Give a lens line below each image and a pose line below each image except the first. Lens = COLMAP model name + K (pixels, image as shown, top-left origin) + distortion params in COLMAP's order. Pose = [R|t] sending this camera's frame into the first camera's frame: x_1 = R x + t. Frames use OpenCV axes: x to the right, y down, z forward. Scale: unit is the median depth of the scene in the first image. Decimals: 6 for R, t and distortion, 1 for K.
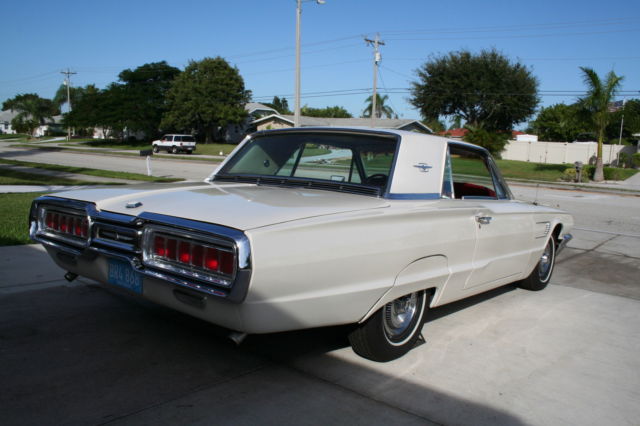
lens RADIAL K [[541.2, 0, 320.0], [0, 541.2, 213.0], [0, 0, 1]] dist [-0.168722, 0.158653]
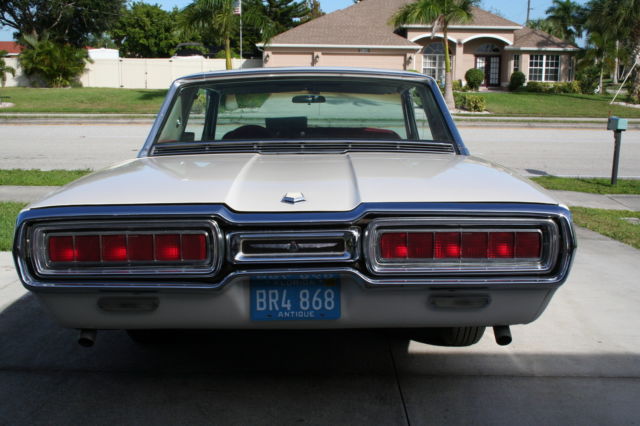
lens RADIAL K [[807.4, 0, 320.0], [0, 807.4, 213.0], [0, 0, 1]] dist [-0.031963, -0.010504]
pose [[0.771334, -0.138668, 0.621140, -0.007583], [0.102477, 0.990301, 0.093825, -0.000699], [-0.628126, -0.008718, 0.778063, 0.001302]]
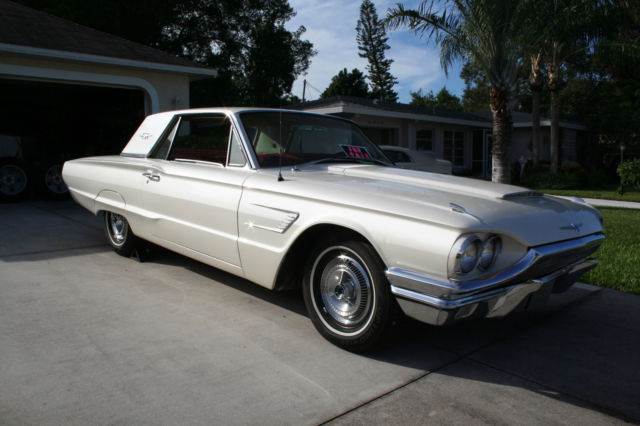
lens RADIAL K [[541.2, 0, 320.0], [0, 541.2, 213.0], [0, 0, 1]] dist [-0.168722, 0.158653]
pose [[-0.126657, 0.050953, -0.990637, 0.150628], [-0.136671, 0.988259, 0.068304, -0.004157], [0.982486, 0.144042, -0.118206, 0.160389]]
